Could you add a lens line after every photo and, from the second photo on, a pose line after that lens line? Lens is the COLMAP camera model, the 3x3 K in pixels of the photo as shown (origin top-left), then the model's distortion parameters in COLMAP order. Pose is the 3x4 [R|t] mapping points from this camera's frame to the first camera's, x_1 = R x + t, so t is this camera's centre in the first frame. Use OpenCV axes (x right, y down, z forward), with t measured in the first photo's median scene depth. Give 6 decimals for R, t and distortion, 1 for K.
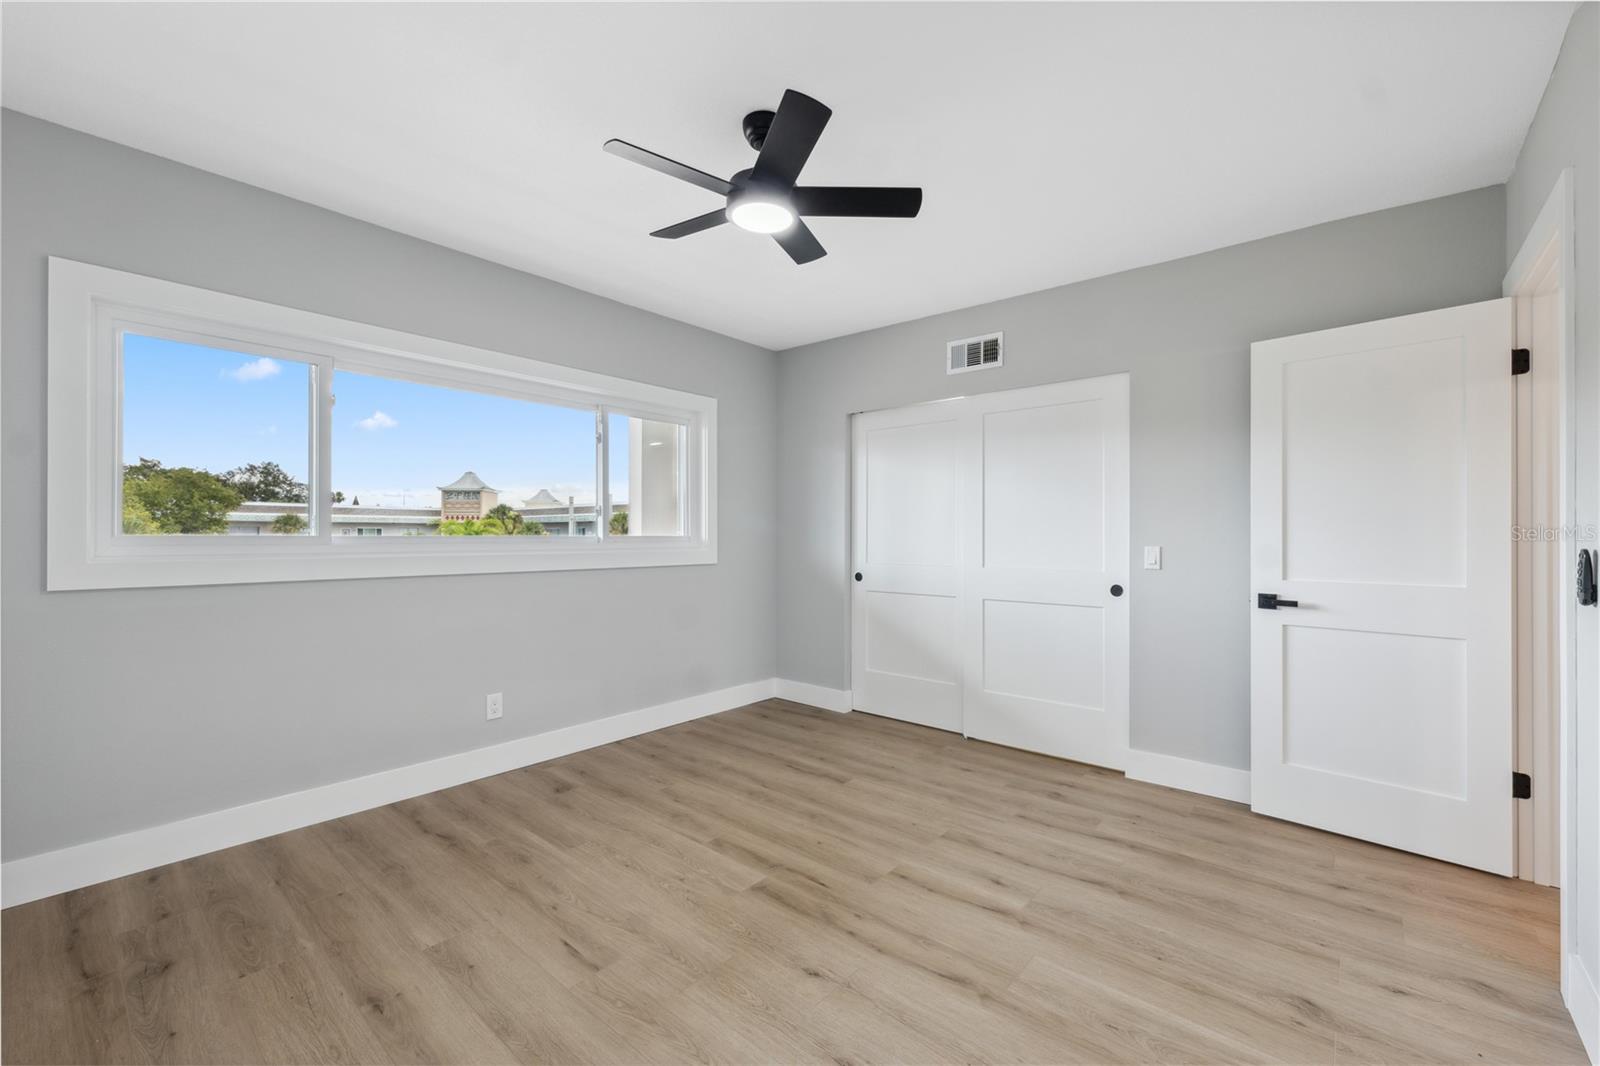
lens RADIAL K [[655.5, 0, 809.6], [0, 655.5, 534.0], [0, 0, 1]] dist [0.006322, -0.001945]
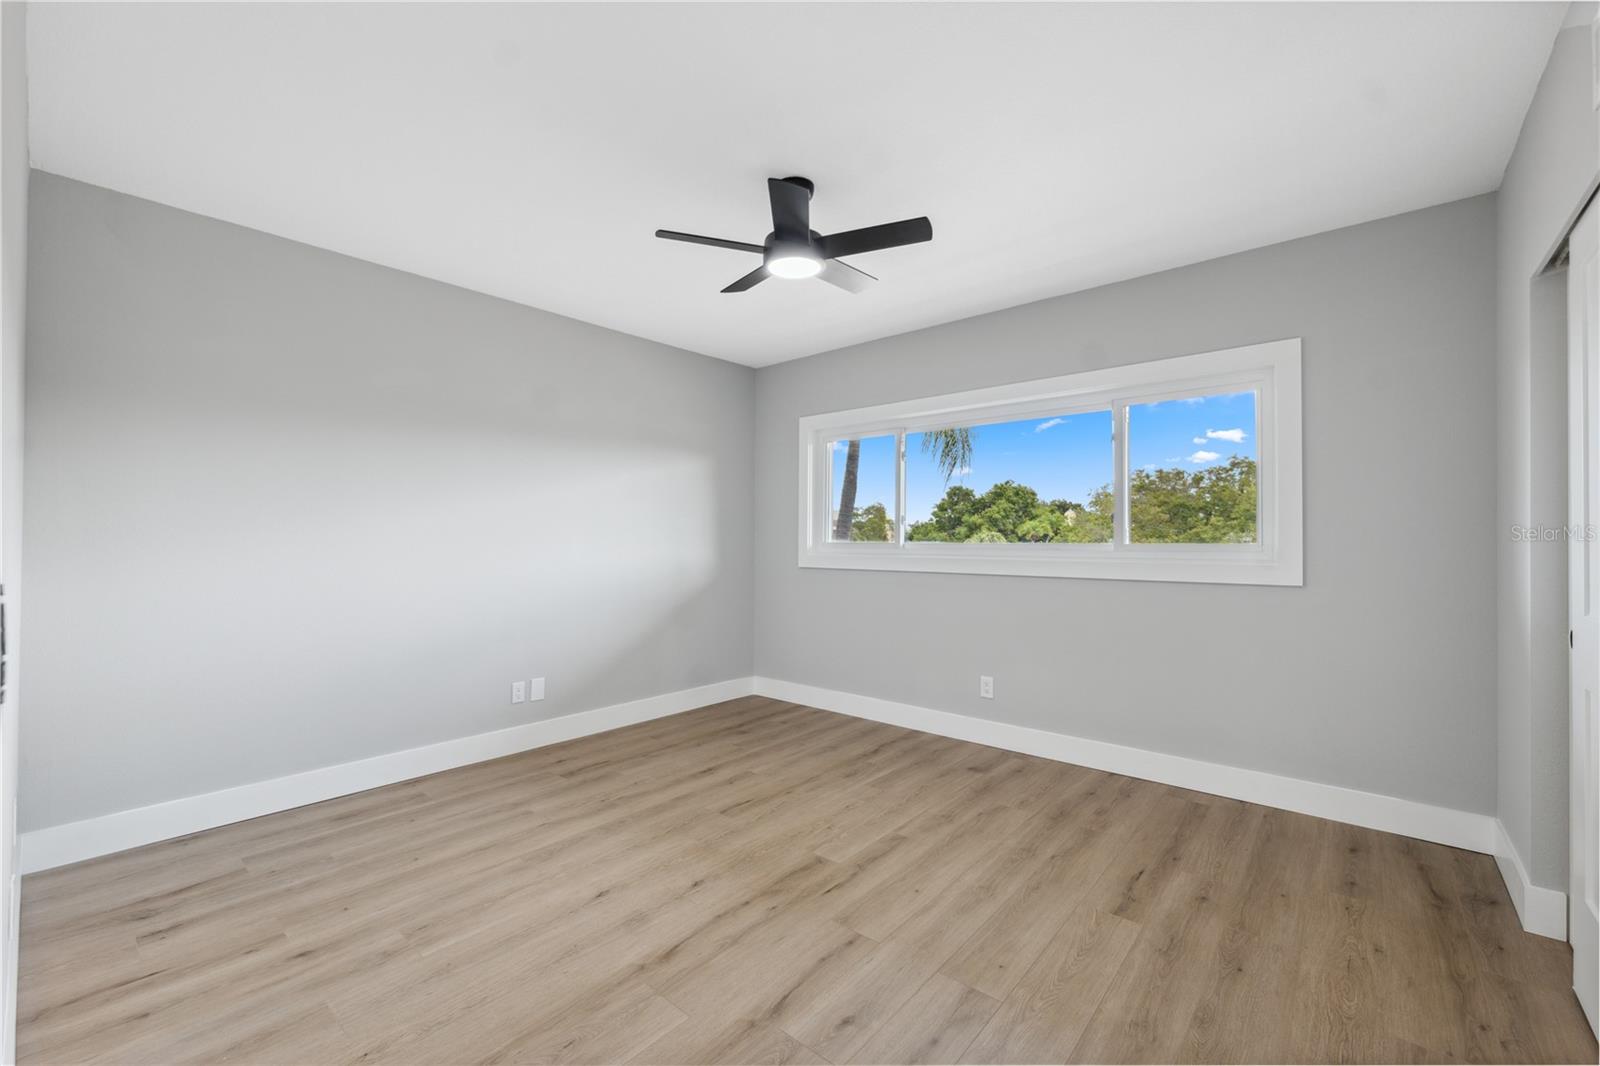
lens RADIAL K [[655.5, 0, 786.3], [0, 655.5, 534.1], [0, 0, 1]] dist [0.006322, -0.001945]
pose [[-0.018828, -0.012575, -0.999744, 0.889508], [-0.002642, 0.999918, -0.012527, 0.004485], [0.999819, 0.002405, -0.018859, 0.829274]]
